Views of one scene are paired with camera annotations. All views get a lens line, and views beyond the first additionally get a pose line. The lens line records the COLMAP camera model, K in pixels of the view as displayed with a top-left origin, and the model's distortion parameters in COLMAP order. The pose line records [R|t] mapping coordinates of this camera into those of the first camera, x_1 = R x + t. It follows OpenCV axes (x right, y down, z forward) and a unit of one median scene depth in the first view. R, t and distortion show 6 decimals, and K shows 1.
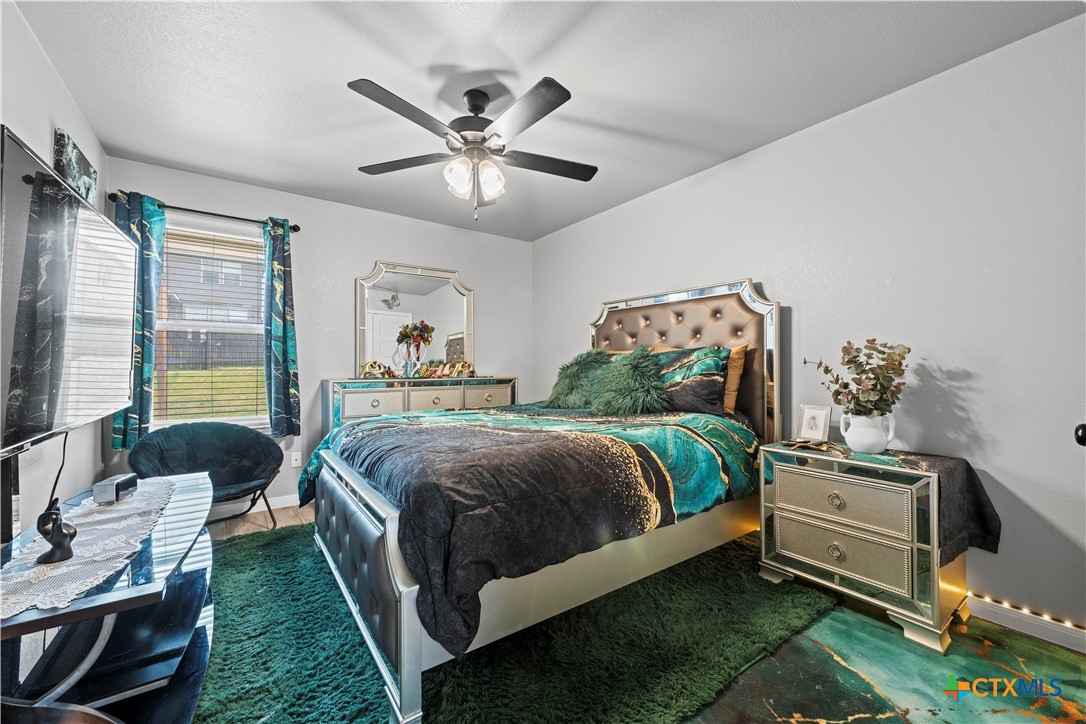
lens RADIAL K [[430.0, 0, 543.9], [0, 430.0, 362.4], [0, 0, 1]] dist [-0.000237, -0.000434]
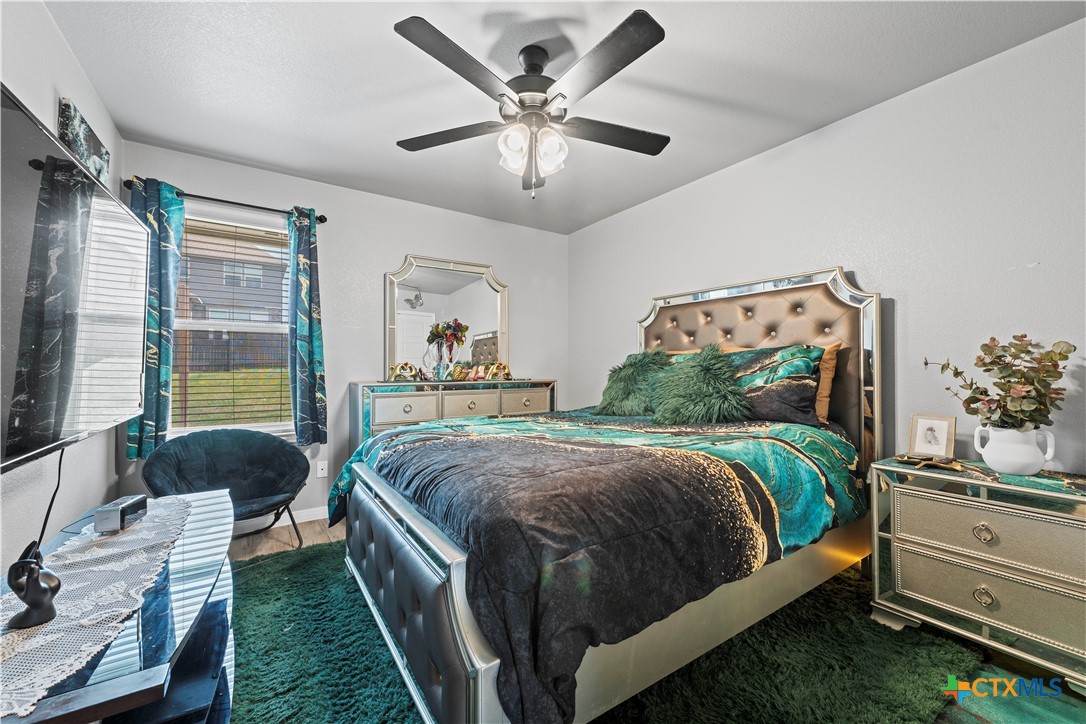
lens RADIAL K [[430.0, 0, 543.7], [0, 430.0, 362.4], [0, 0, 1]] dist [-0.000237, -0.000434]
pose [[0.999442, -0.000953, -0.033396, -0.111567], [0.000834, 0.999993, -0.003568, 0.000290], [0.033399, 0.003539, 0.999436, 0.146547]]
